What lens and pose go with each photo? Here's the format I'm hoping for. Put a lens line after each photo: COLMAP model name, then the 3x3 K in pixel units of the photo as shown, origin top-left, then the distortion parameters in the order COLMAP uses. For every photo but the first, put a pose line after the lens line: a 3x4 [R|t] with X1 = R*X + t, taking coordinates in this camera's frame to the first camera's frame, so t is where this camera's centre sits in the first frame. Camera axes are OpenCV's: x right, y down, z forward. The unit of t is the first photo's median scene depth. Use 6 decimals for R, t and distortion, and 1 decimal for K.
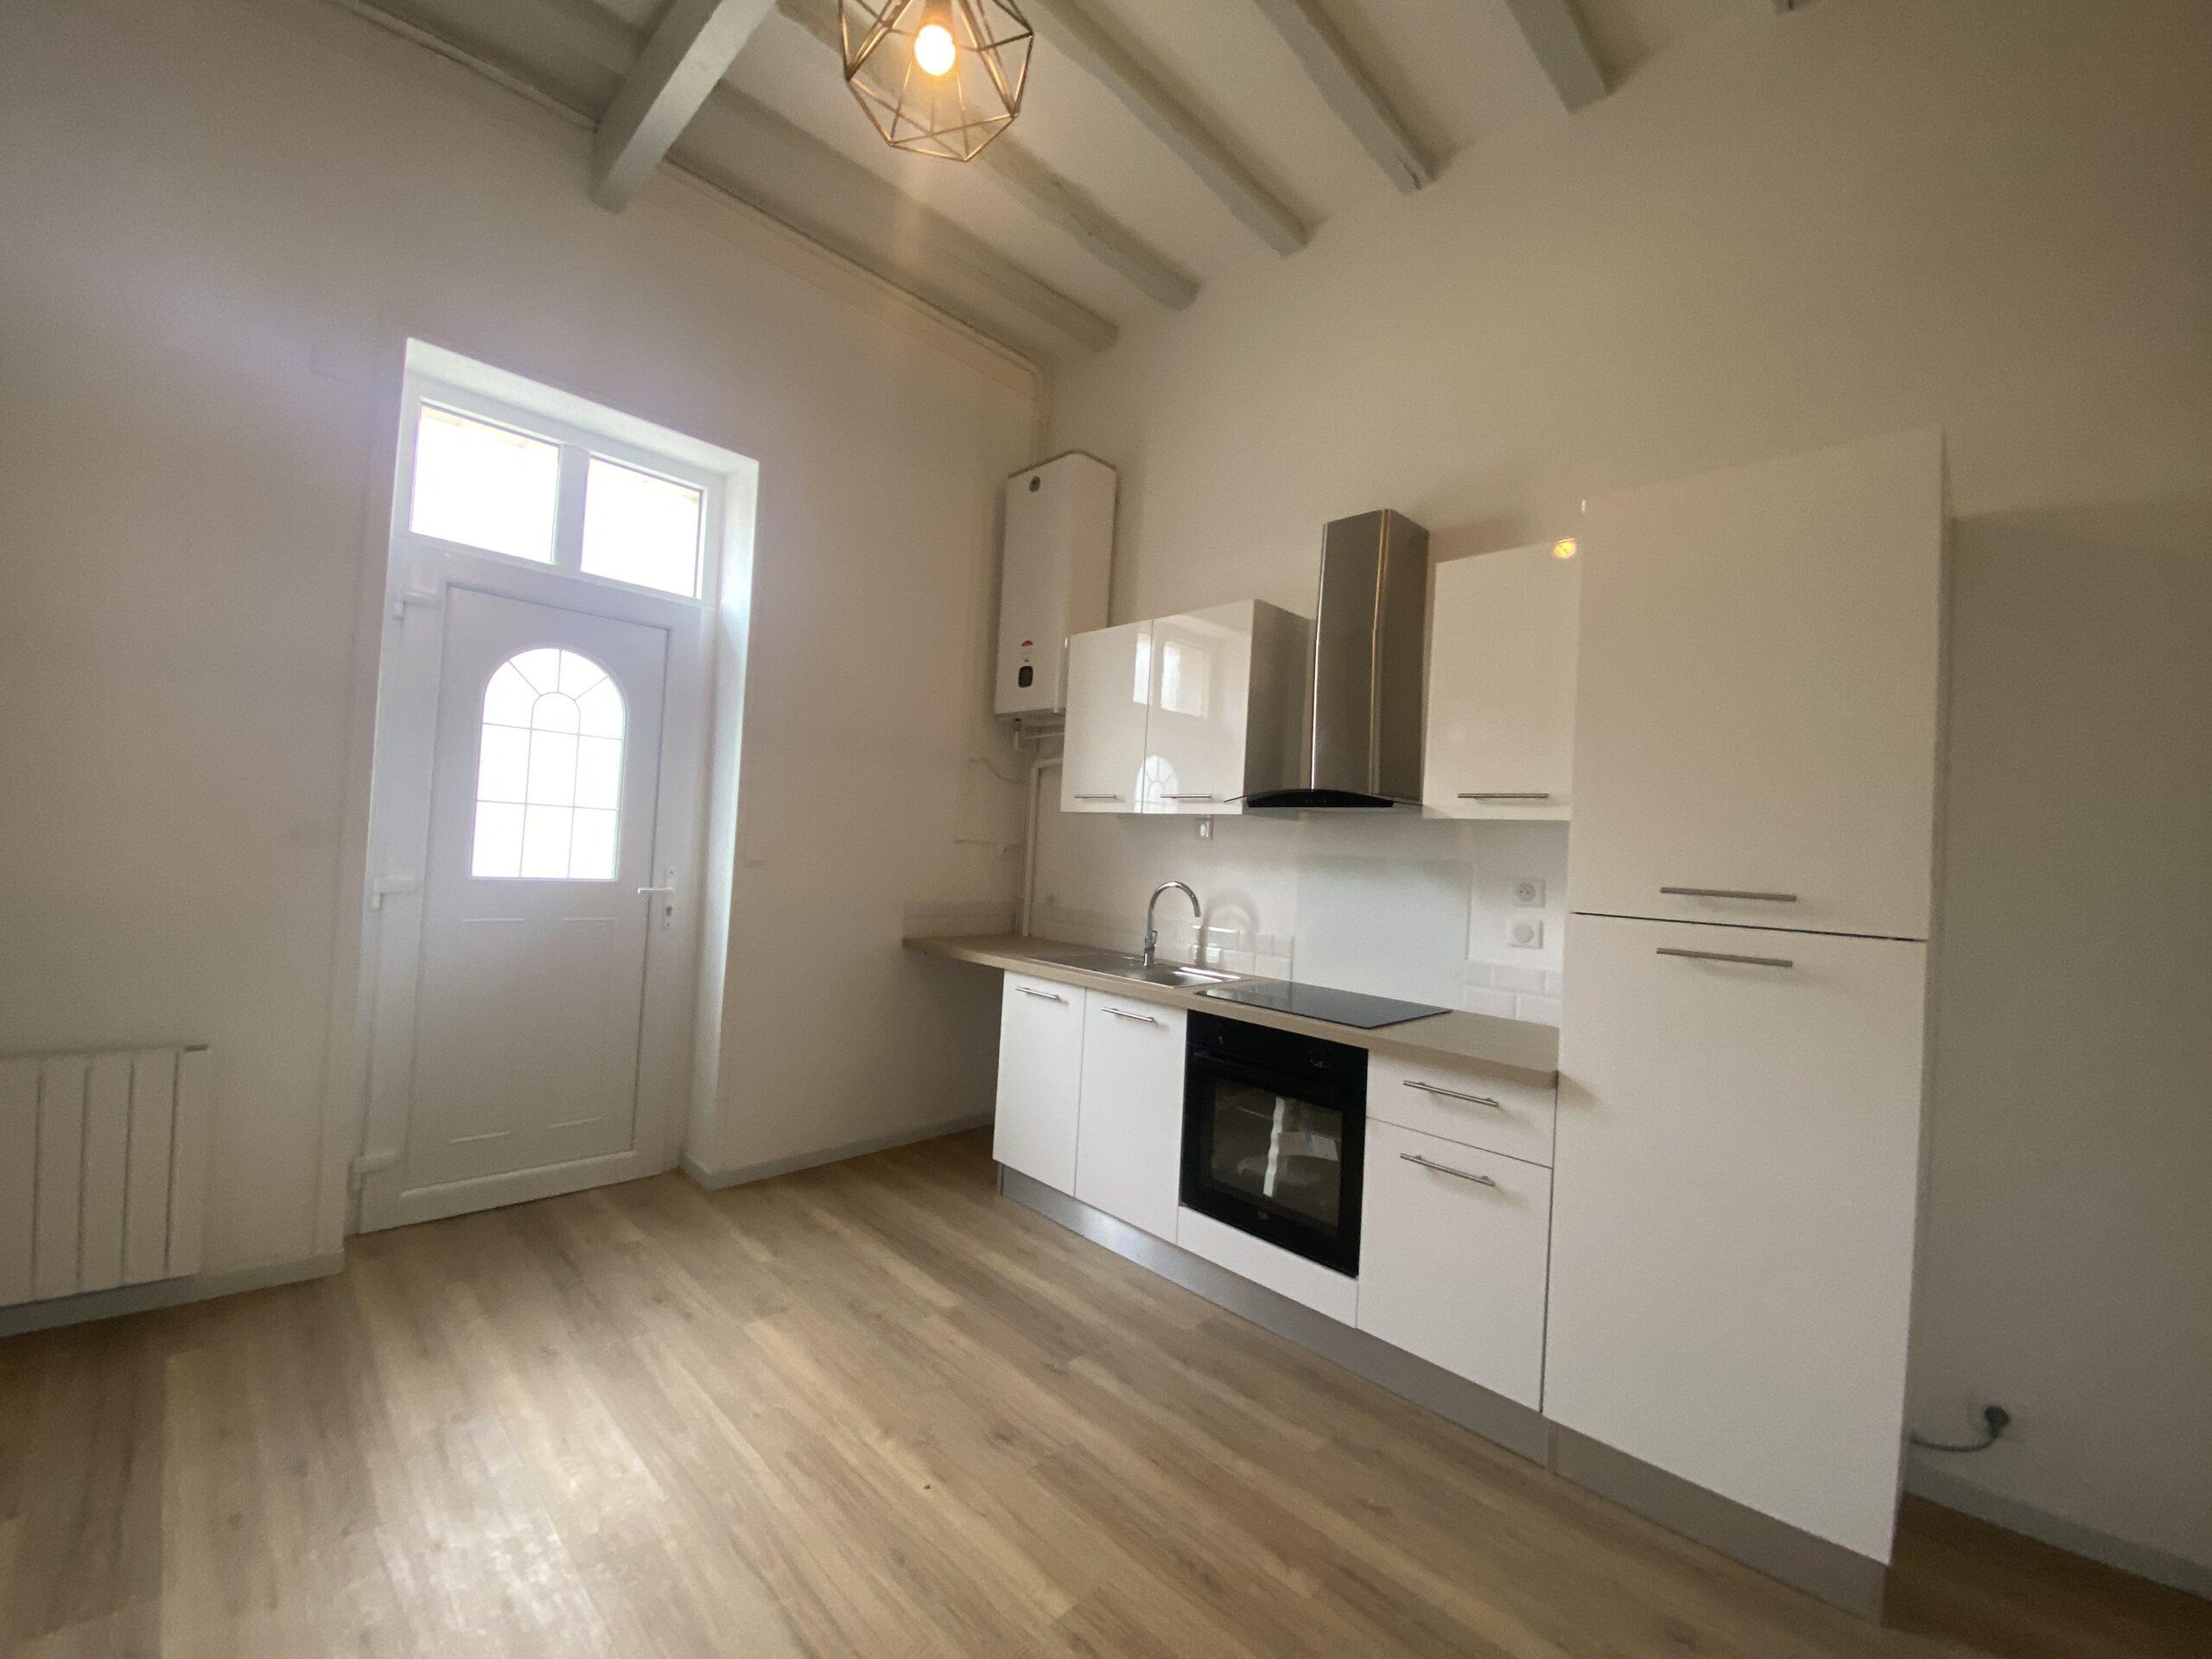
lens RADIAL K [[900.9, 0, 1099.6], [0, 900.9, 823.3], [0, 0, 1]] dist [0.044891, -0.029527]
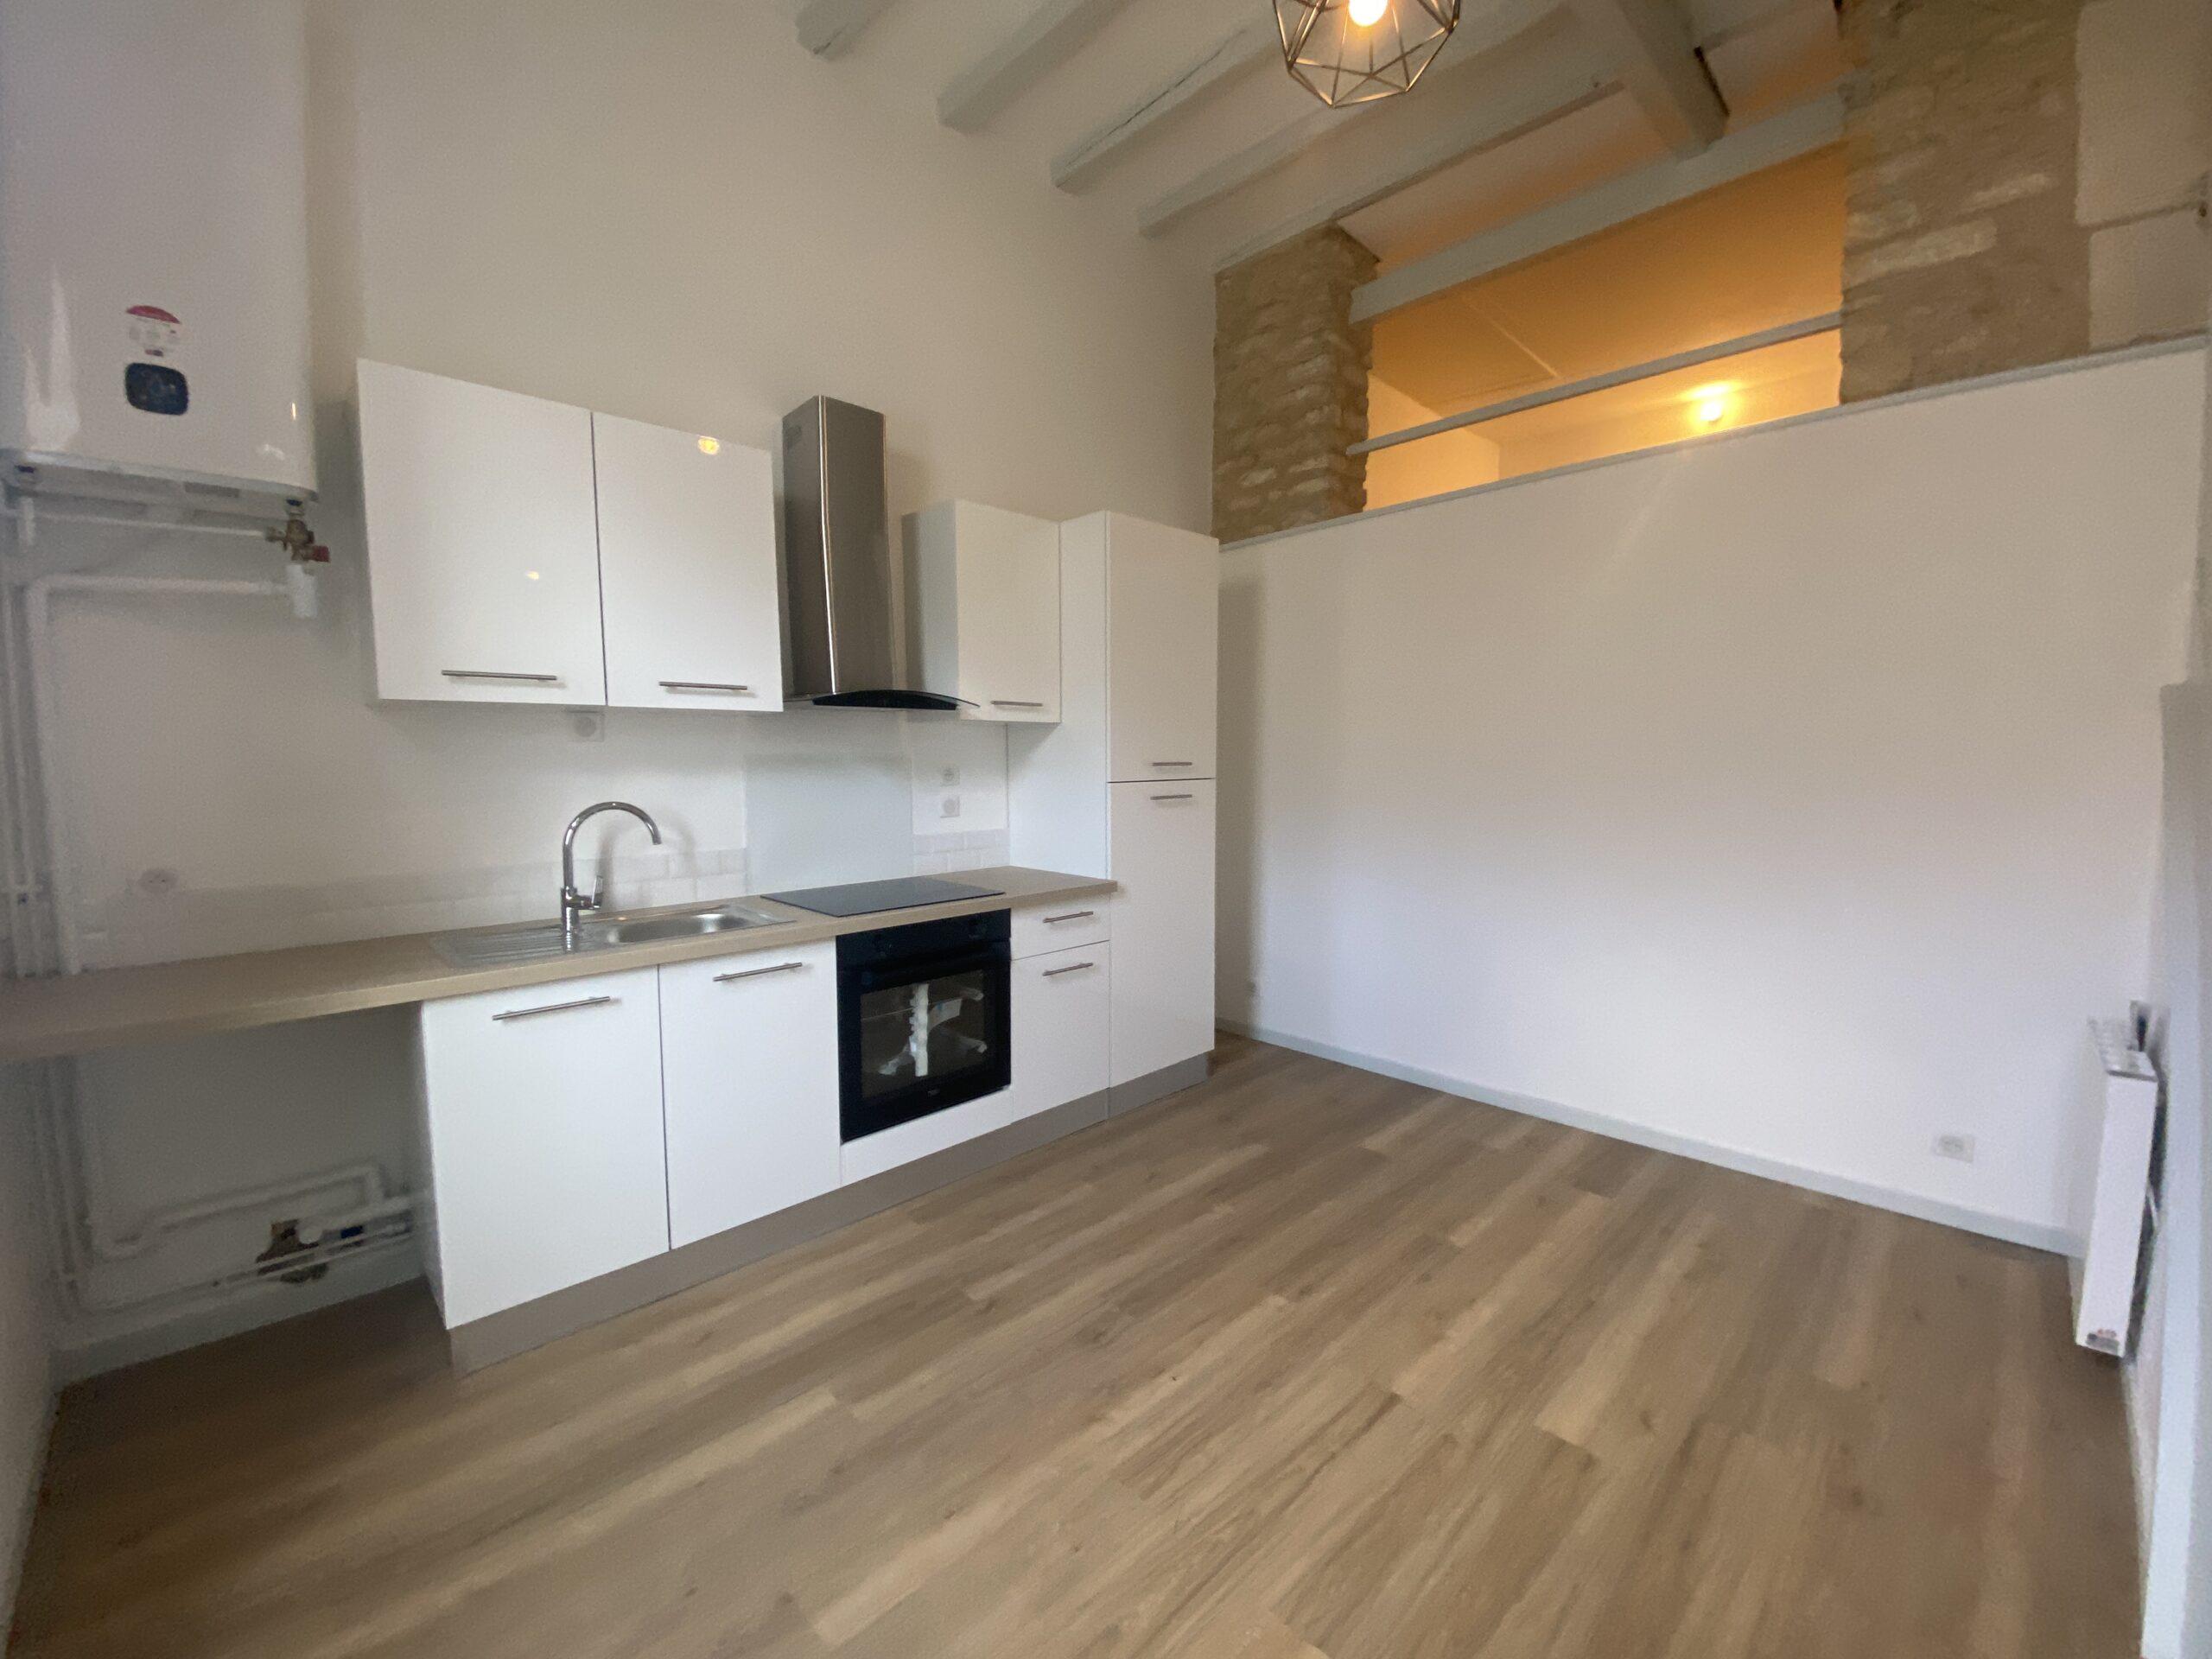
lens RADIAL K [[900.9, 0, 1099.6], [0, 900.9, 823.3], [0, 0, 1]] dist [0.044891, -0.029527]
pose [[0.015767, -0.129622, 0.991438, -0.775924], [-0.020852, 0.991303, 0.129936, -0.025320], [-0.999658, -0.022722, 0.012927, 0.738789]]
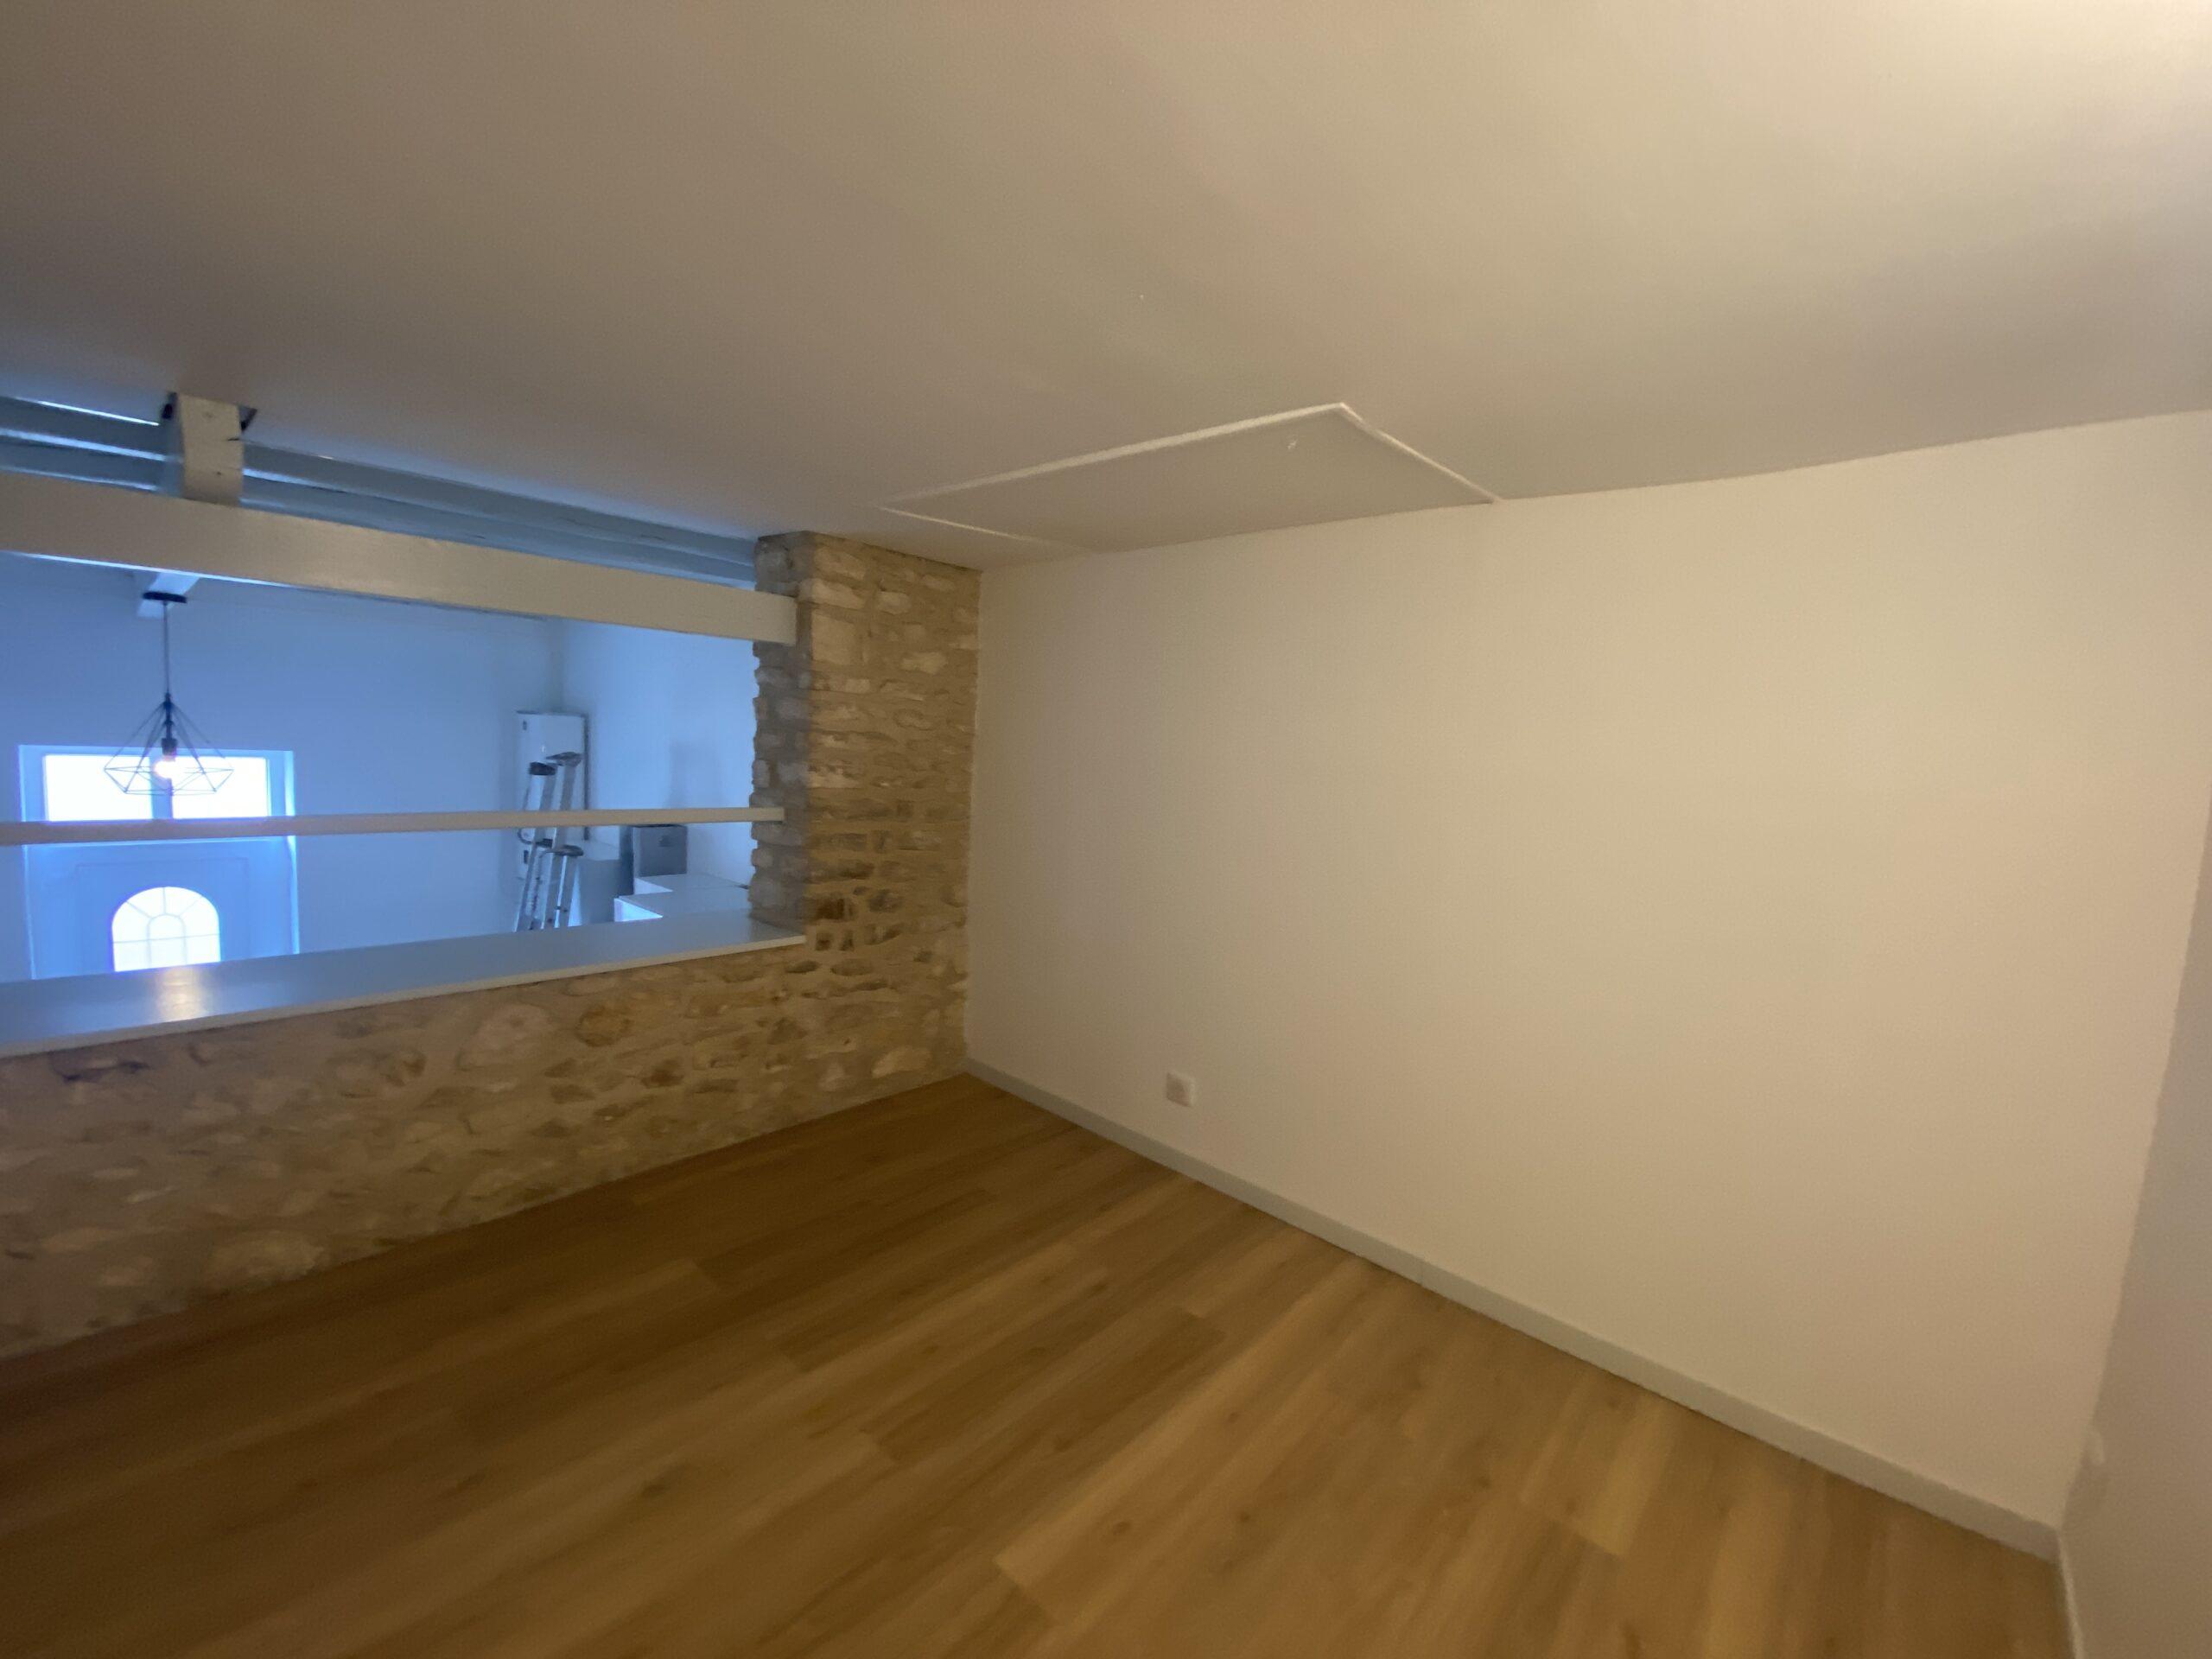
lens RADIAL K [[900.9, 0, 1099.6], [0, 900.9, 823.3], [0, 0, 1]] dist [0.044891, -0.029527]
pose [[0.998460, -0.005987, 0.055146, 1.078251], [-0.000952, 0.992162, 0.124953, -0.573037], [-0.055462, -0.124813, 0.990629, -0.738300]]
